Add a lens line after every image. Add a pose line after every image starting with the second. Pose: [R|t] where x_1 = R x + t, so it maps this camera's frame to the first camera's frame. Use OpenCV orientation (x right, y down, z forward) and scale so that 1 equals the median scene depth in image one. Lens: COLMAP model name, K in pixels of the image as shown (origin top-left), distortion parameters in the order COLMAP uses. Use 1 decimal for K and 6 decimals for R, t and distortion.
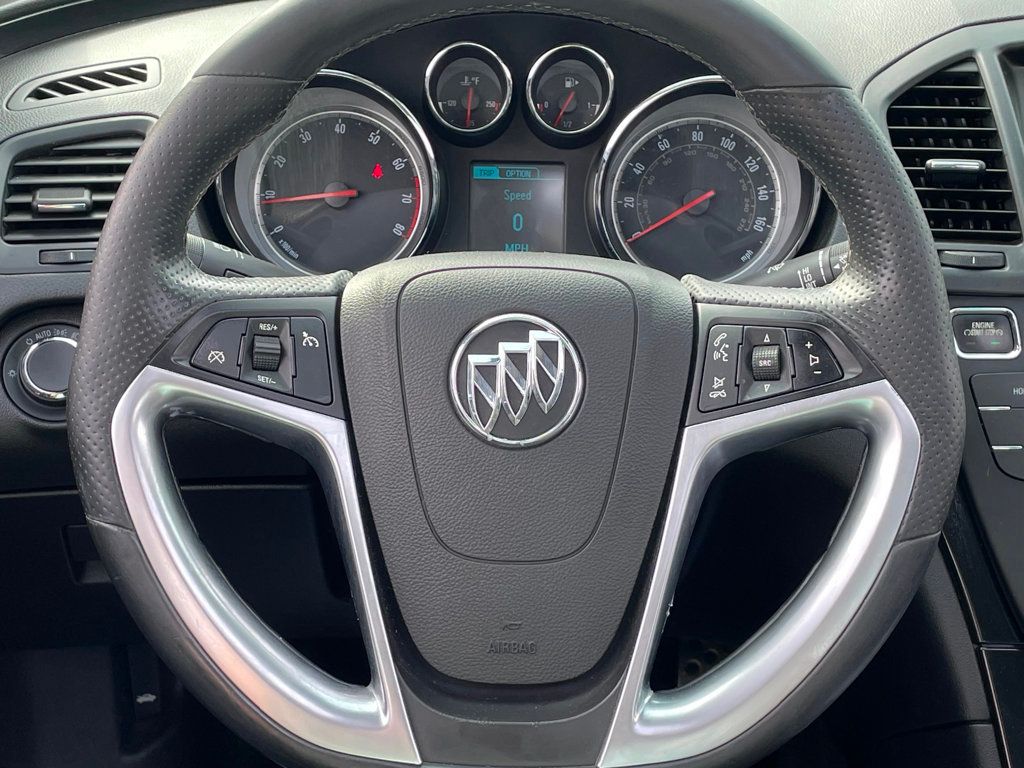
lens RADIAL K [[1597.4, 0, 513.8], [0, 1597.4, 385.5], [0, 0, 1]] dist [0.084641, 0.000000]
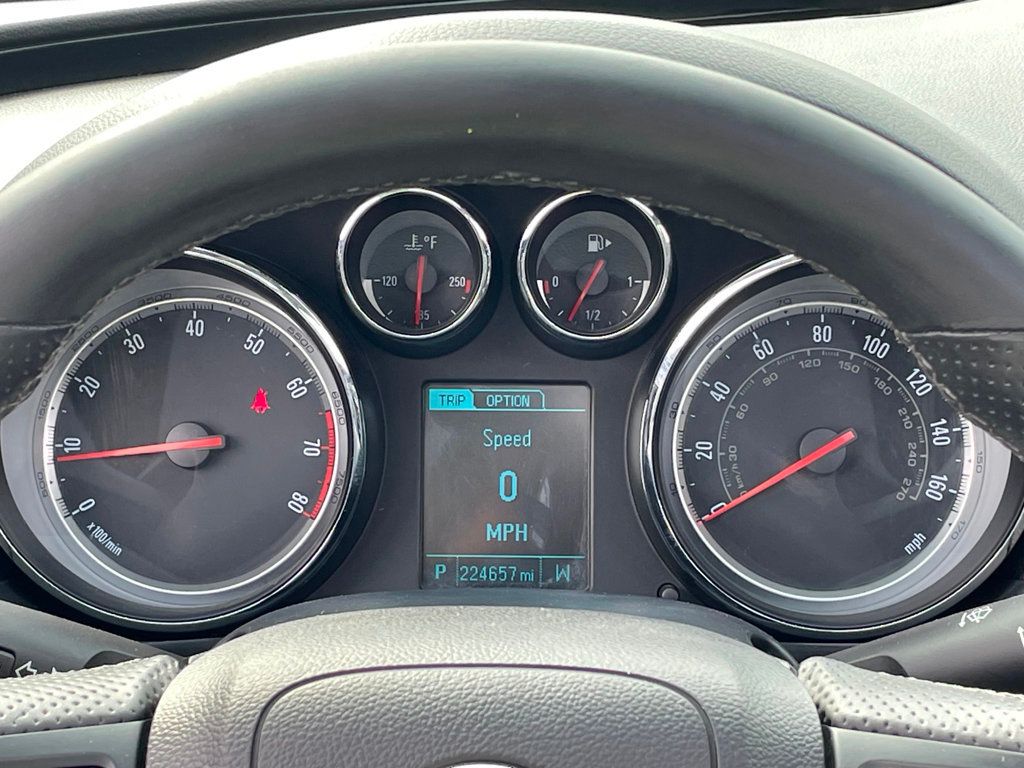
lens RADIAL K [[2335.3, 0, 510.7], [0, 2335.3, 383.3], [0, 0, 1]] dist [0.020227, 0.000000]
pose [[0.999758, -0.012748, -0.017956, 0.019044], [0.011604, 0.997981, -0.062443, -0.087764], [0.018716, 0.062219, 0.997887, 0.174159]]
